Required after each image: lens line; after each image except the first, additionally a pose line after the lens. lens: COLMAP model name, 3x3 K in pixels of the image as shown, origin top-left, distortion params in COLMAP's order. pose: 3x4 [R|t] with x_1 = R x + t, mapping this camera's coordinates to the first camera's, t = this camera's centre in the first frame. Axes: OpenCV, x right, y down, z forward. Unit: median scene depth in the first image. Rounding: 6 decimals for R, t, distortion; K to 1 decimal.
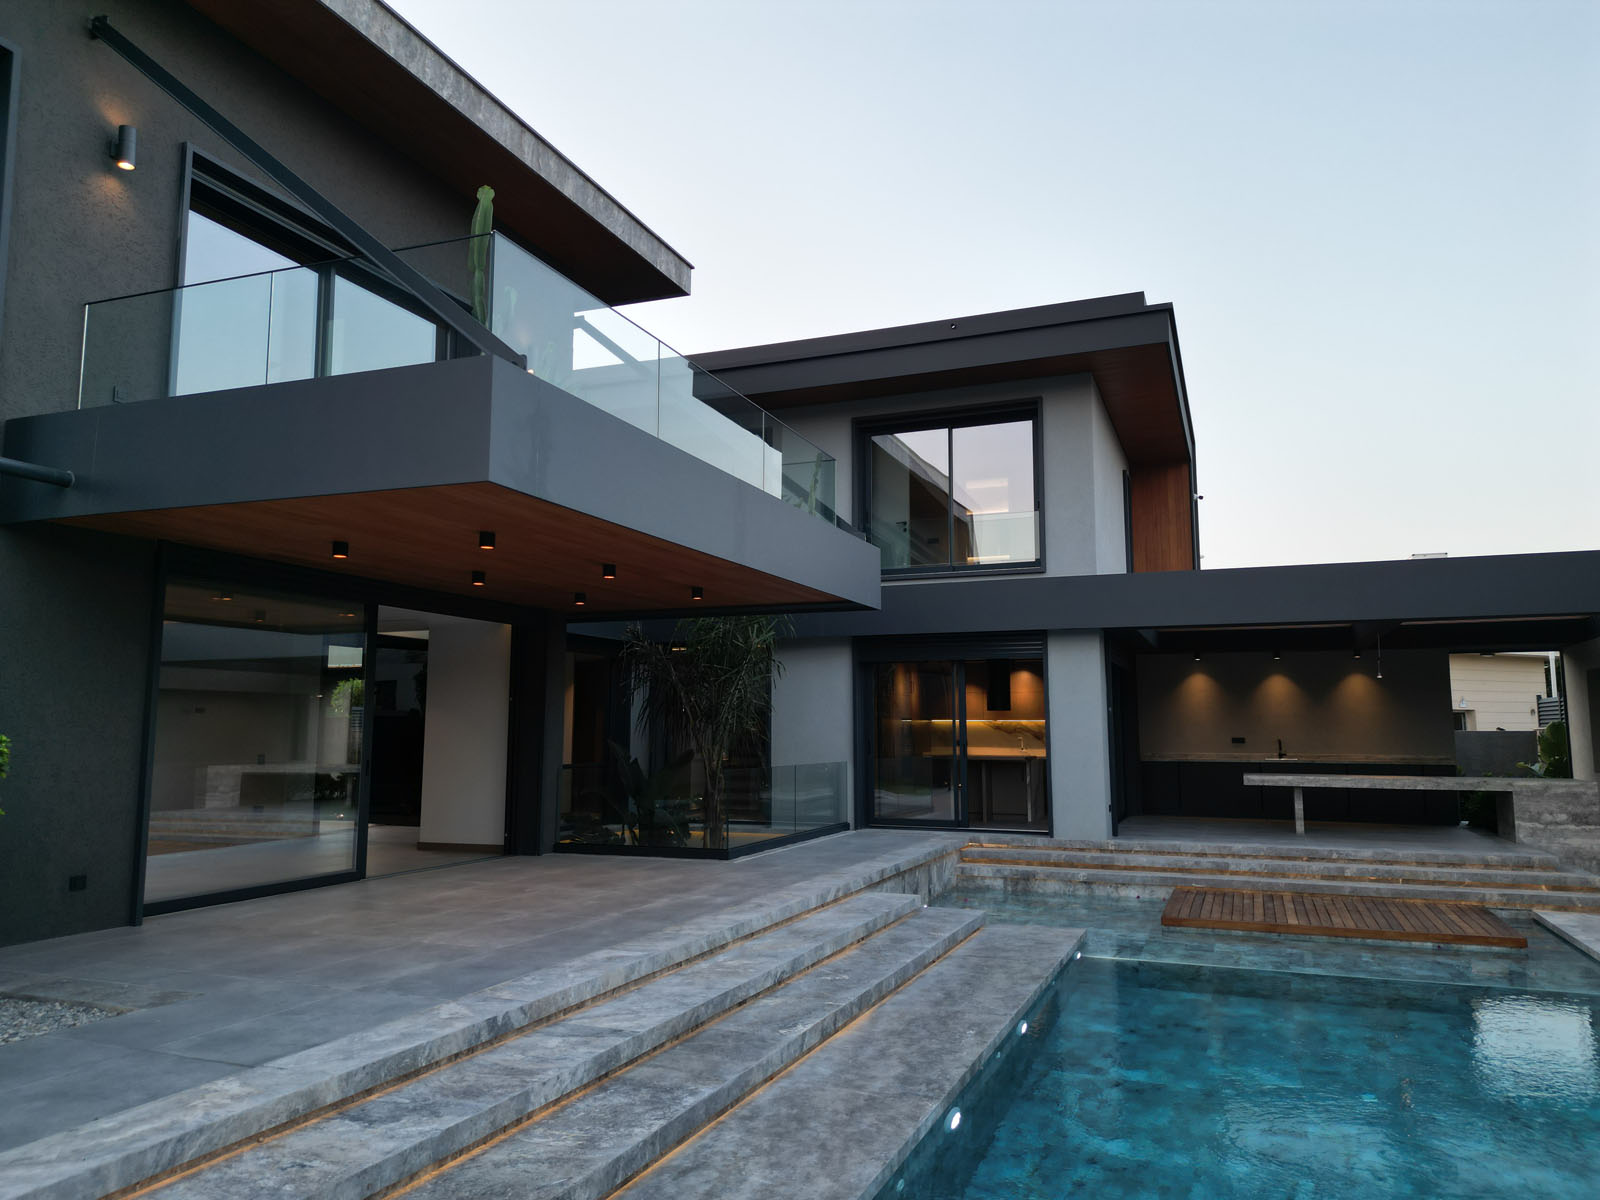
lens RADIAL K [[1127.7, 0, 805.4], [0, 1127.7, 604.2], [0, 0, 1]] dist [0.057123, -0.055305]
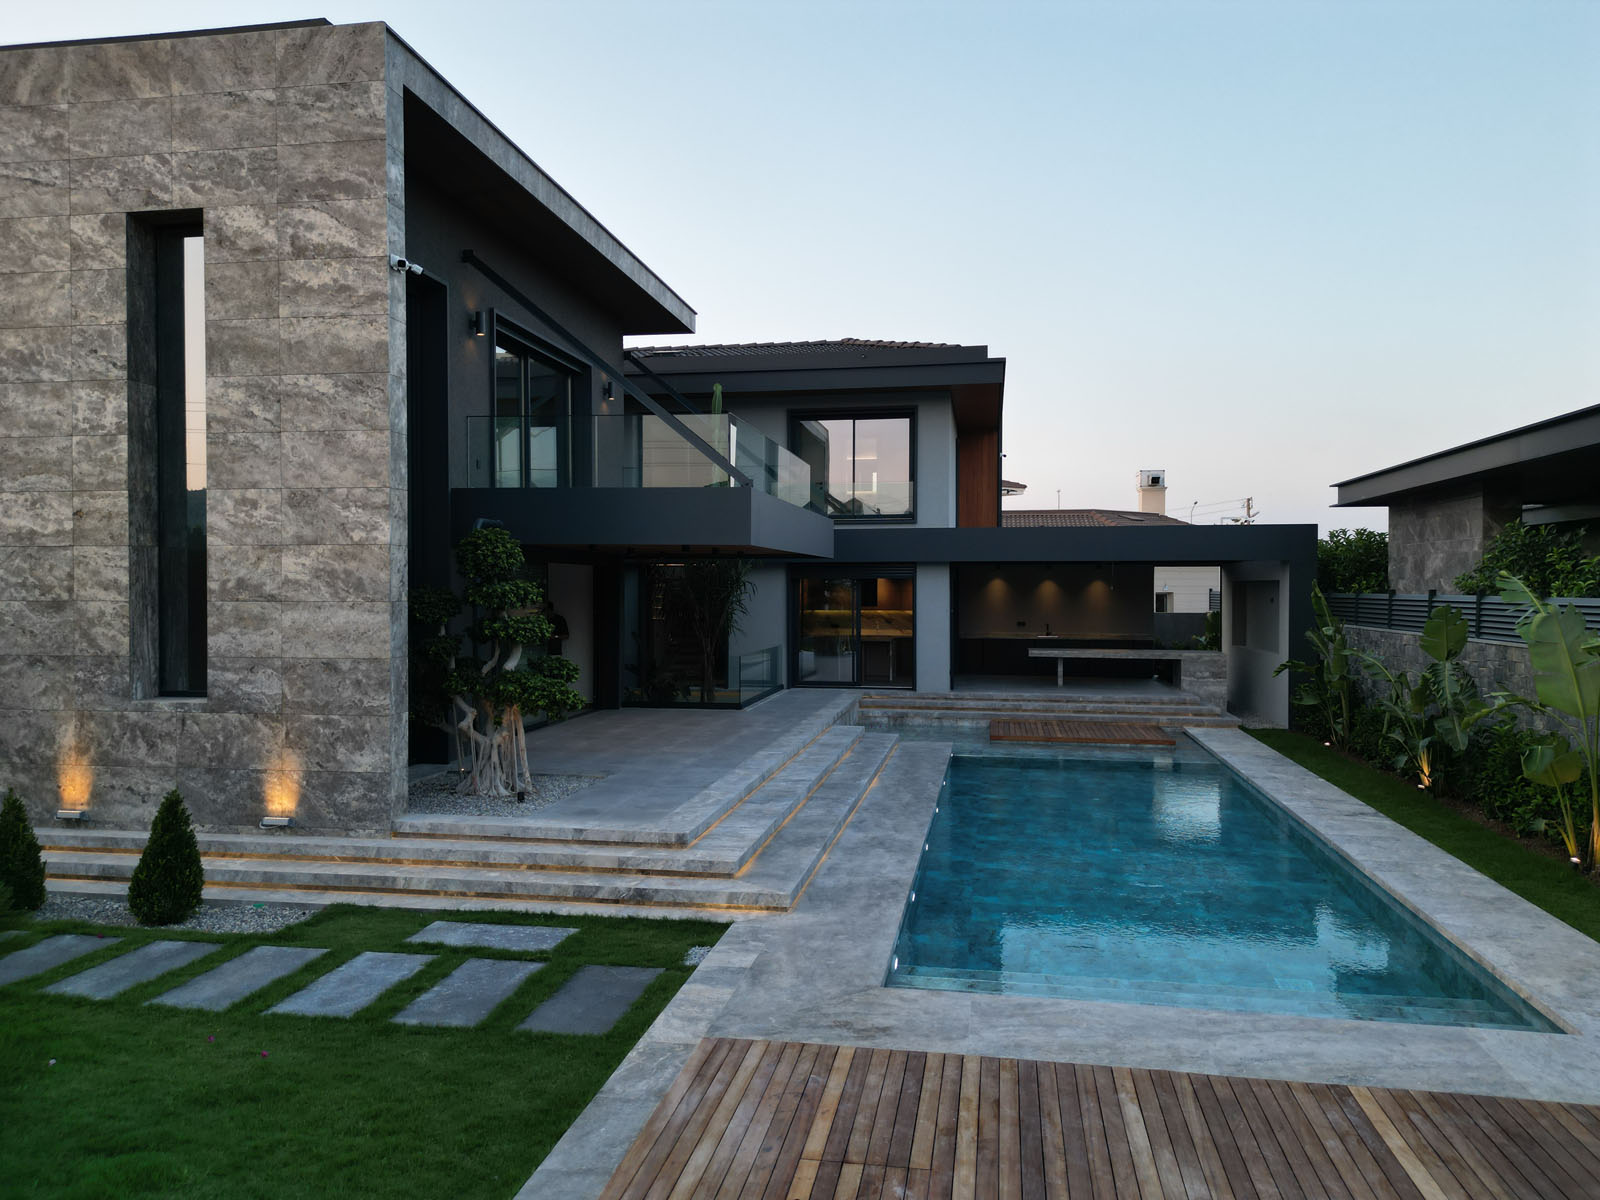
lens RADIAL K [[1127.7, 0, 801.4], [0, 1127.7, 604.7], [0, 0, 1]] dist [0.057123, -0.055305]
pose [[0.980104, -0.002062, 0.198475, -0.313159], [-0.023594, 0.991646, 0.126812, -0.138049], [-0.197078, -0.128972, 0.971868, -0.604542]]
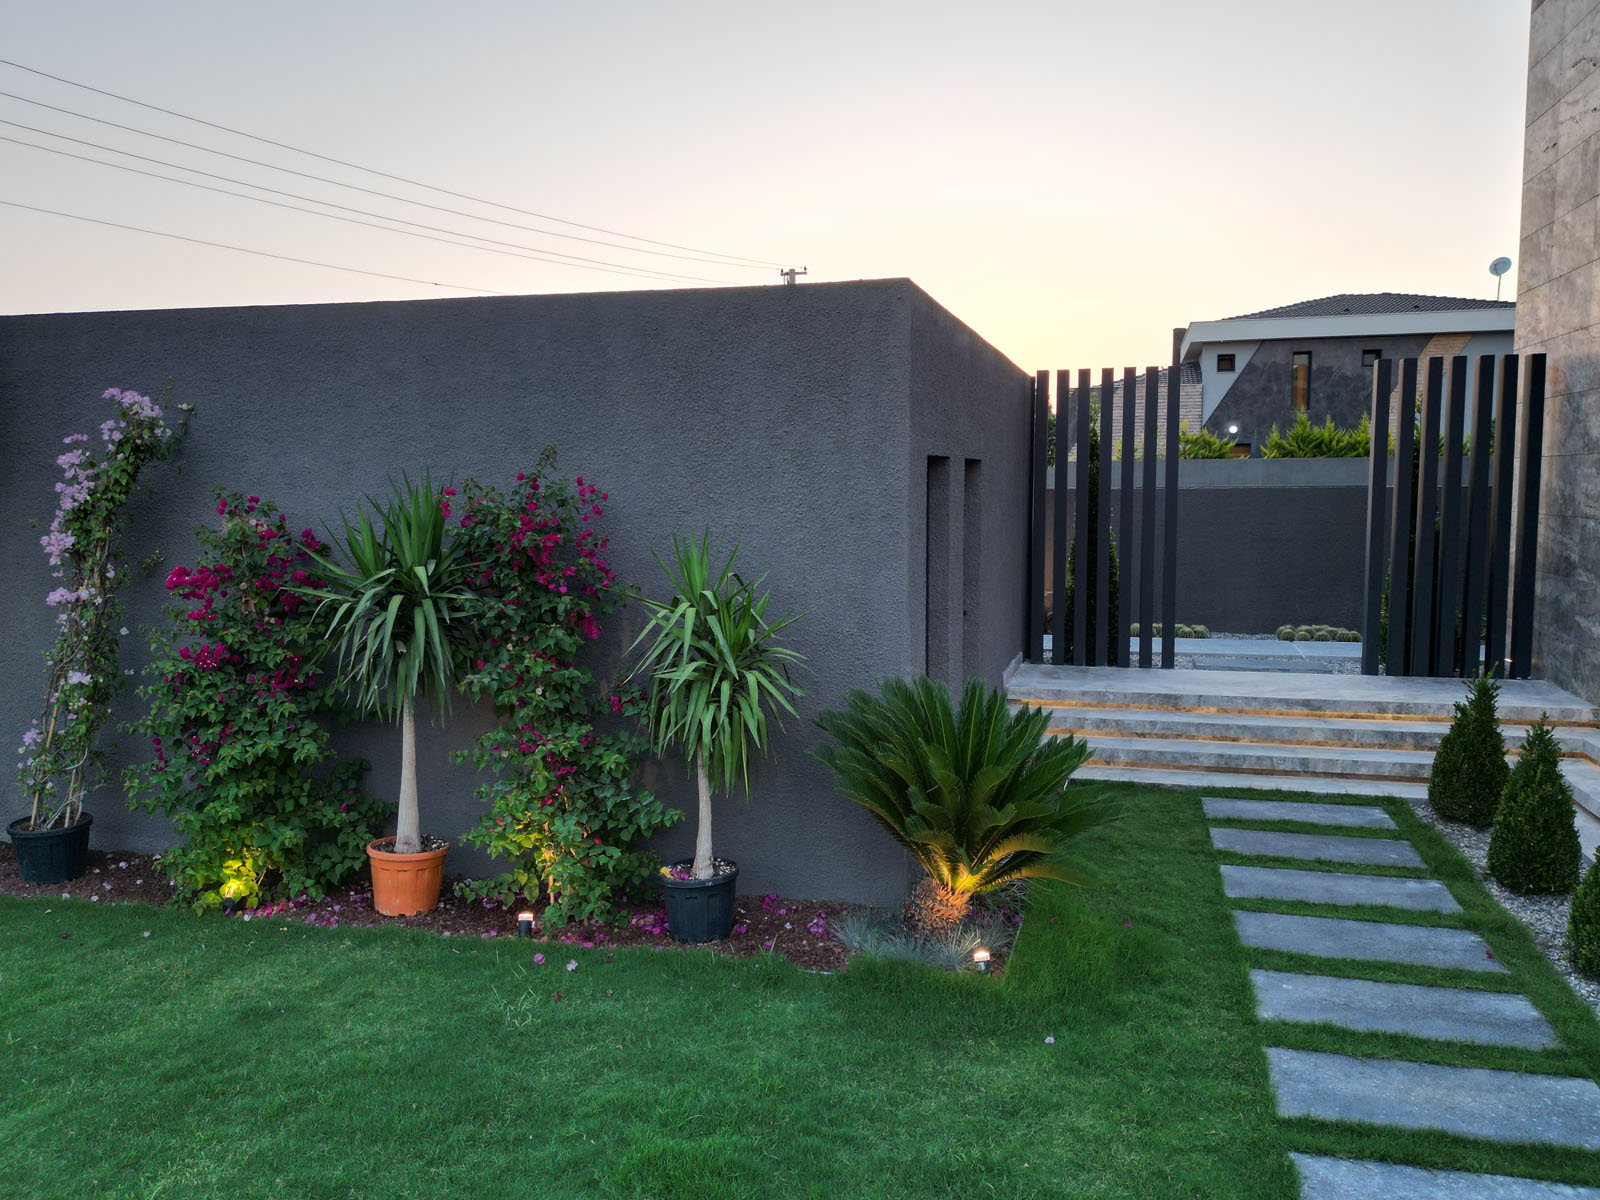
lens RADIAL K [[1260.9, 0, 795.2], [0, 1260.9, 600.6], [0, 0, 1]] dist [0.020498, 0.000980]
pose [[0.116726, 0.094421, -0.988666, -0.130000], [0.118655, 0.987015, 0.108272, -0.059220], [0.986051, -0.129948, 0.104007, -0.144224]]
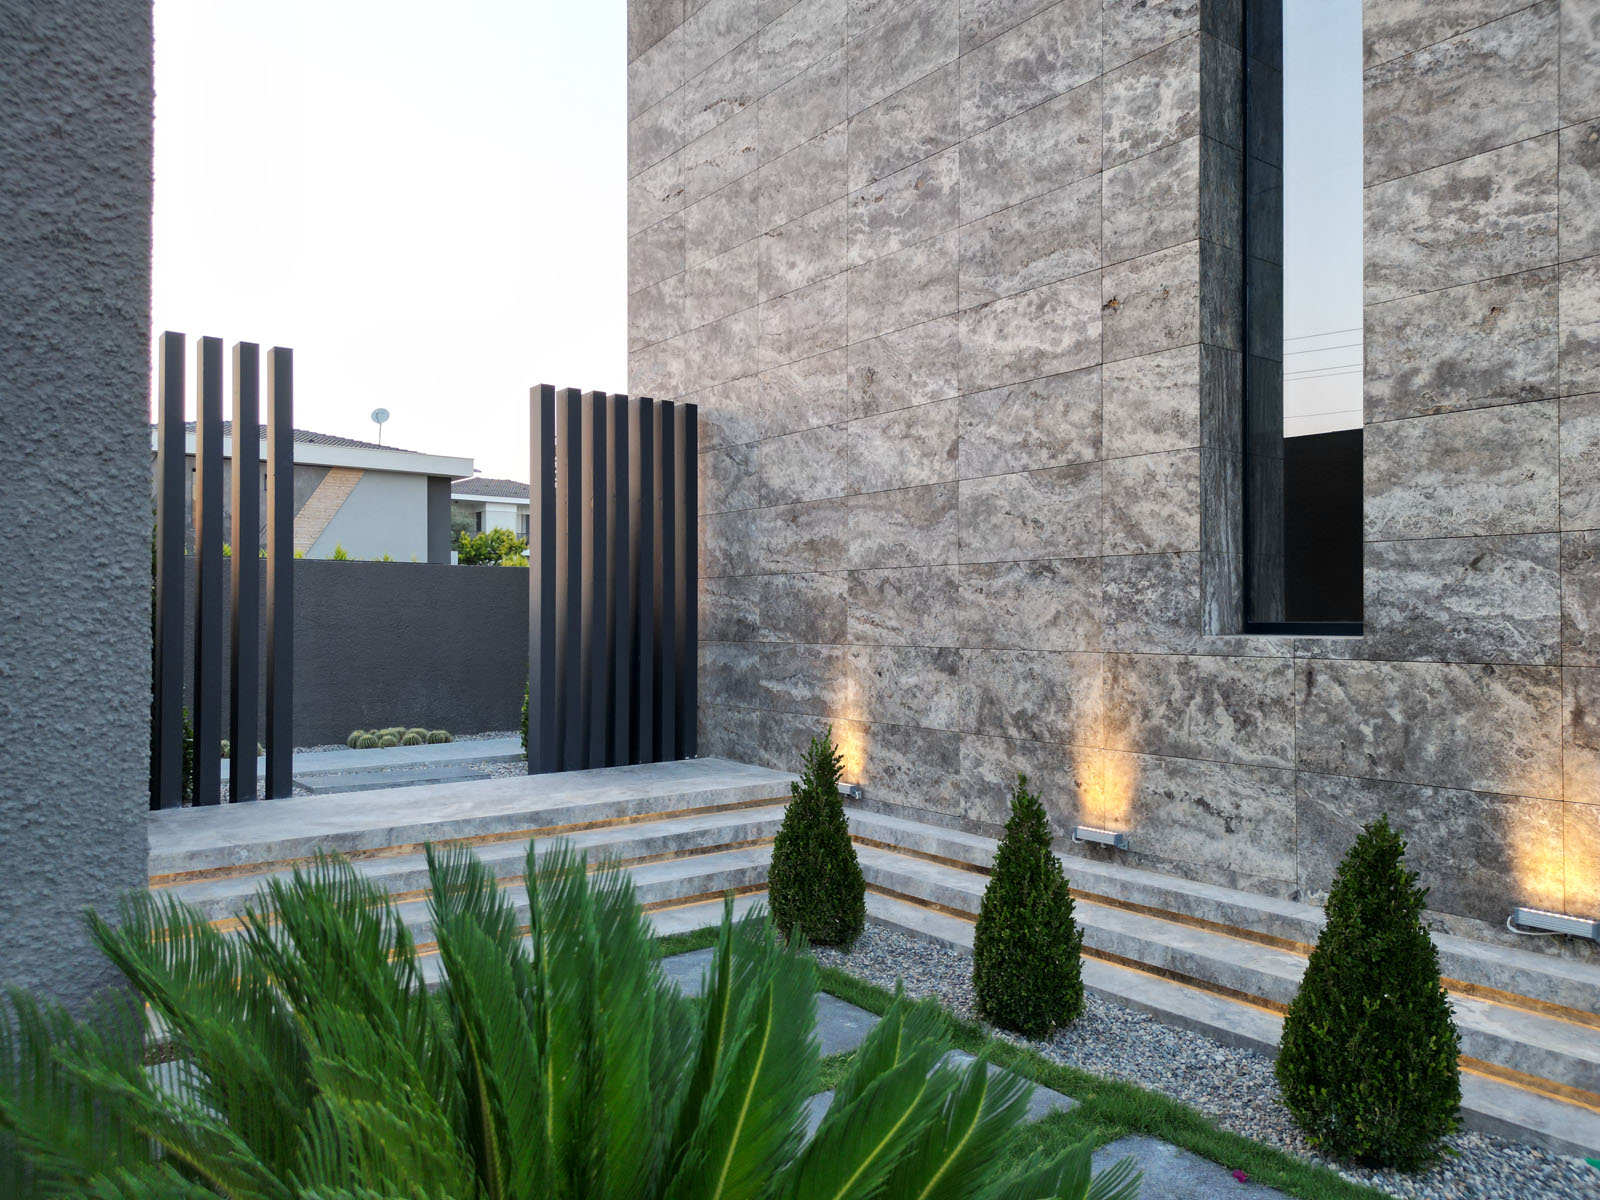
lens RADIAL K [[1127.7, 0, 787.1], [0, 1127.7, 600.4], [0, 0, 1]] dist [0.057123, -0.055305]
pose [[0.847015, -0.008485, -0.531502, -0.552979], [0.062616, 0.994504, 0.083910, 0.002031], [0.527869, -0.104353, 0.842891, -0.112249]]
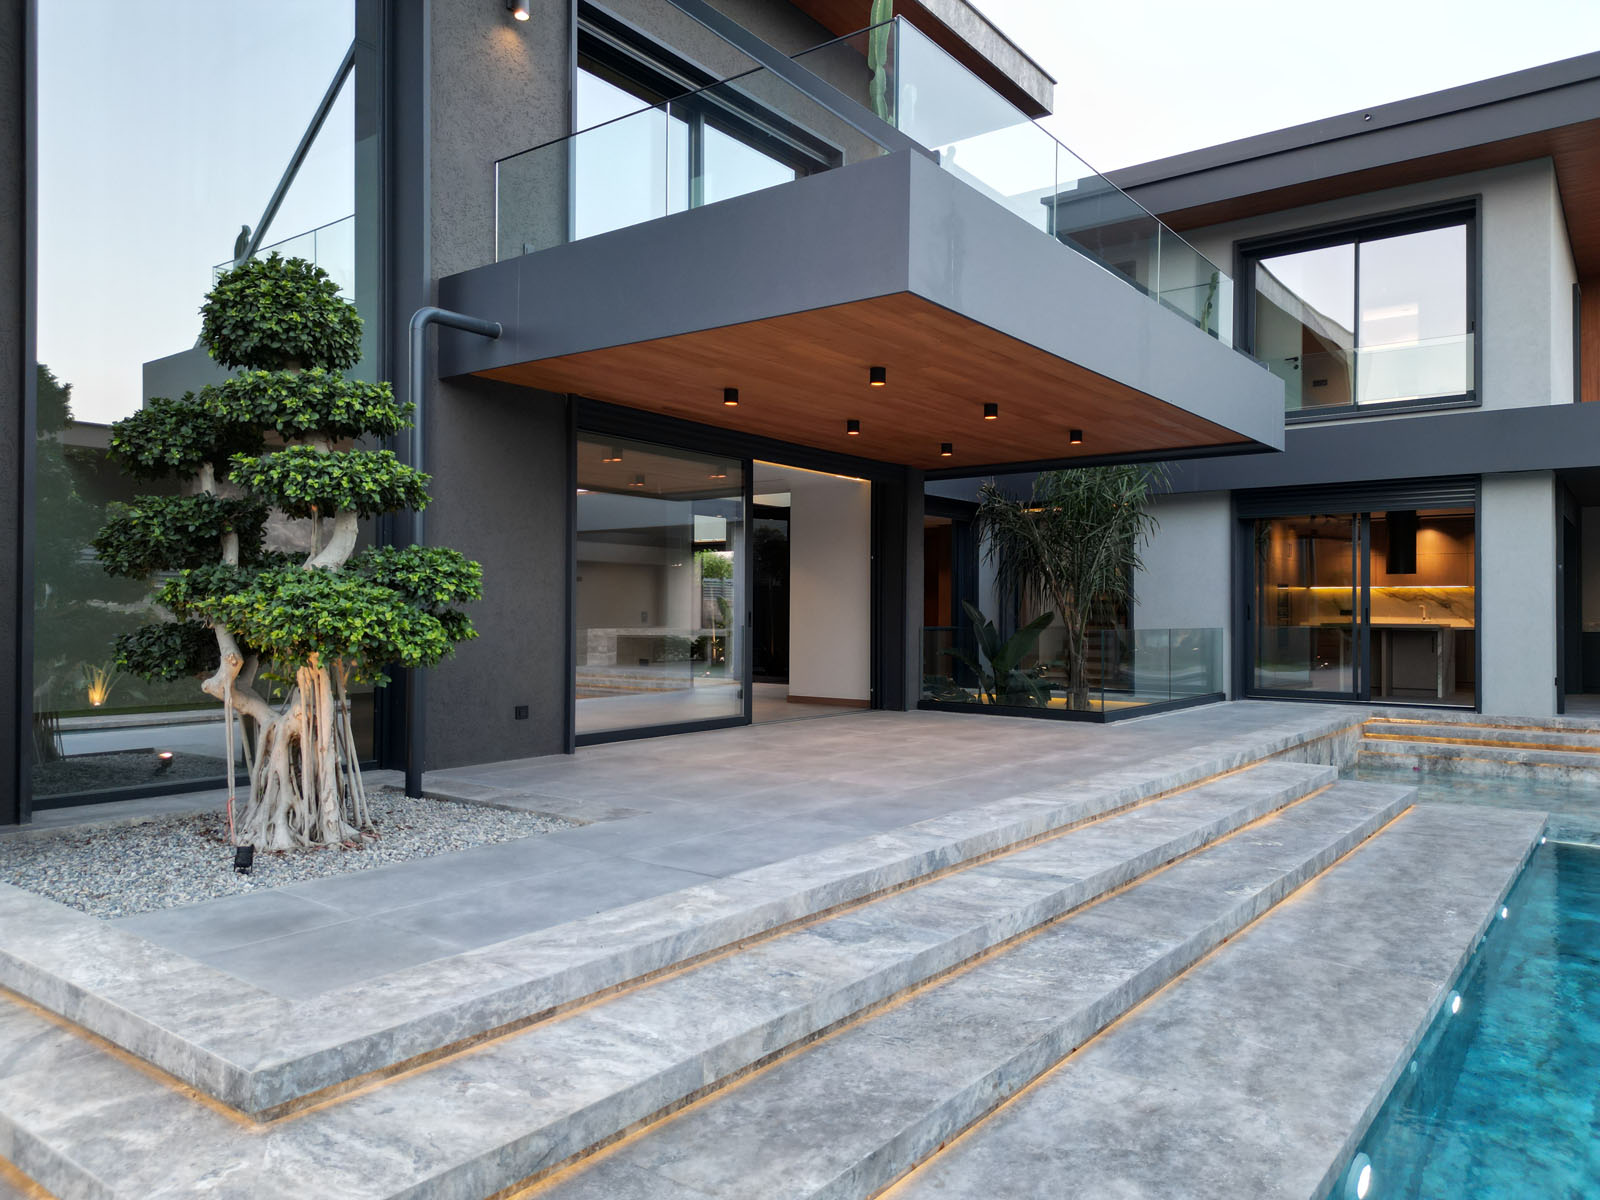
lens RADIAL K [[1127.7, 0, 799.9], [0, 1127.7, 603.6], [0, 0, 1]] dist [0.057123, -0.055305]
pose [[0.962232, 0.002558, -0.272217, -0.057163], [0.025744, 0.994619, 0.100347, 0.025638], [0.271009, -0.103565, 0.956989, 0.033856]]
